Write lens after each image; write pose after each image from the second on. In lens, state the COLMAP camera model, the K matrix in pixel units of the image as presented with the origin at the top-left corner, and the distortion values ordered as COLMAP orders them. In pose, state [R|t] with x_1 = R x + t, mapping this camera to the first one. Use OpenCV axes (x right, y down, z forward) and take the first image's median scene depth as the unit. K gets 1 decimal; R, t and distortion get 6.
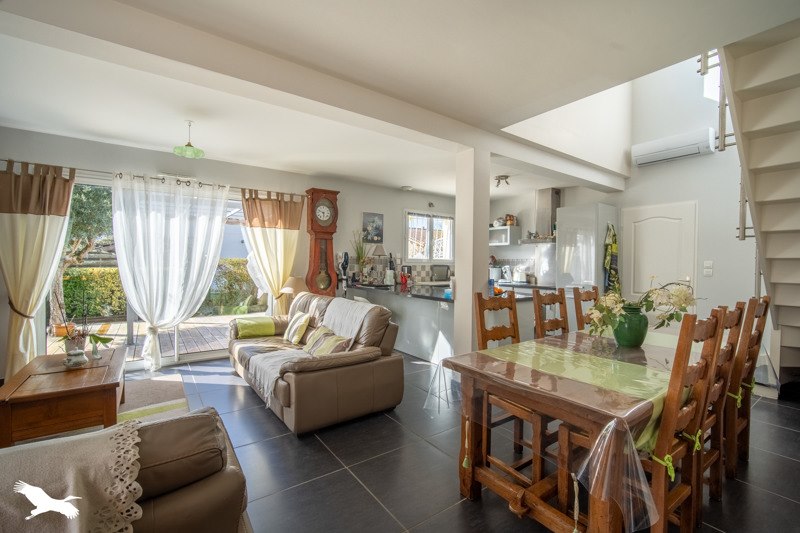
lens RADIAL K [[349.3, 0, 397.6], [0, 349.3, 264.1], [0, 0, 1]] dist [-0.011826, 0.002435]
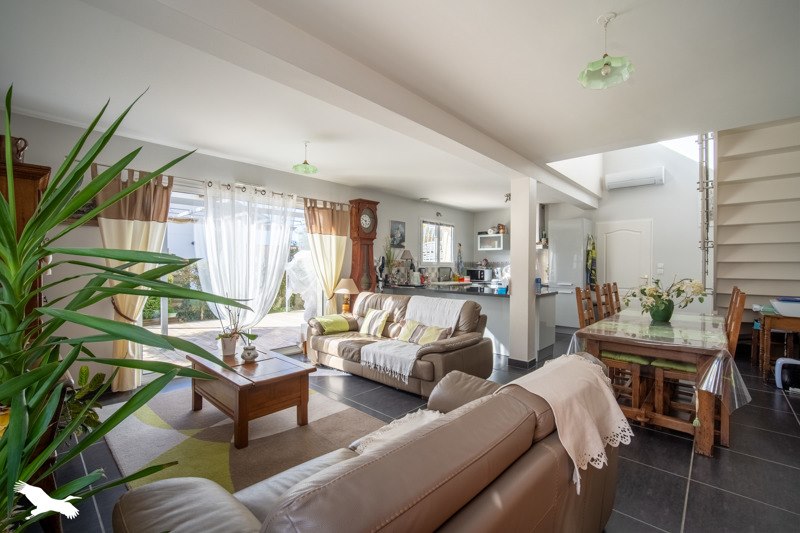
lens RADIAL K [[349.3, 0, 398.5], [0, 349.3, 263.1], [0, 0, 1]] dist [-0.011826, 0.002435]
pose [[0.978795, -0.003443, 0.204812, -0.354559], [0.004964, 0.999964, -0.006913, -0.004926], [-0.204780, 0.007783, 0.978777, -0.111759]]
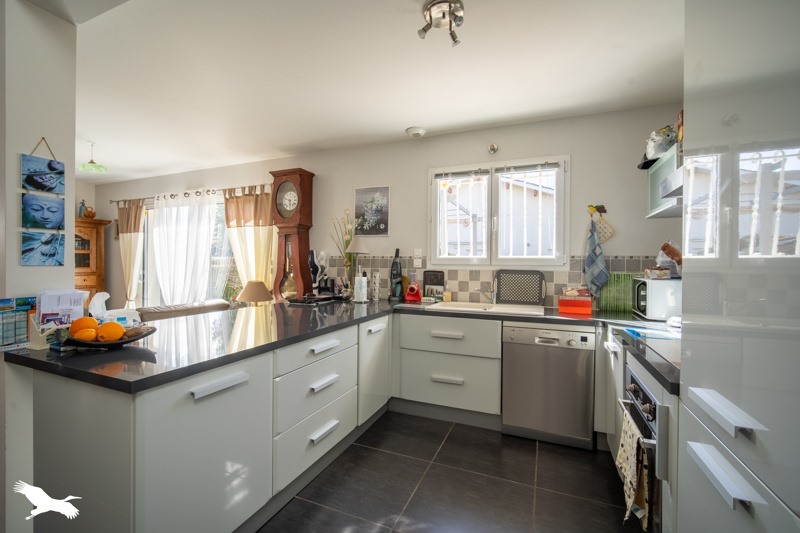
lens RADIAL K [[349.3, 0, 394.0], [0, 349.3, 266.4], [0, 0, 1]] dist [-0.011826, 0.002435]
pose [[0.516096, -0.001028, -0.856530, 0.596833], [-0.007543, 0.999955, -0.005745, 0.002286], [0.856498, 0.009425, 0.516065, 0.837522]]
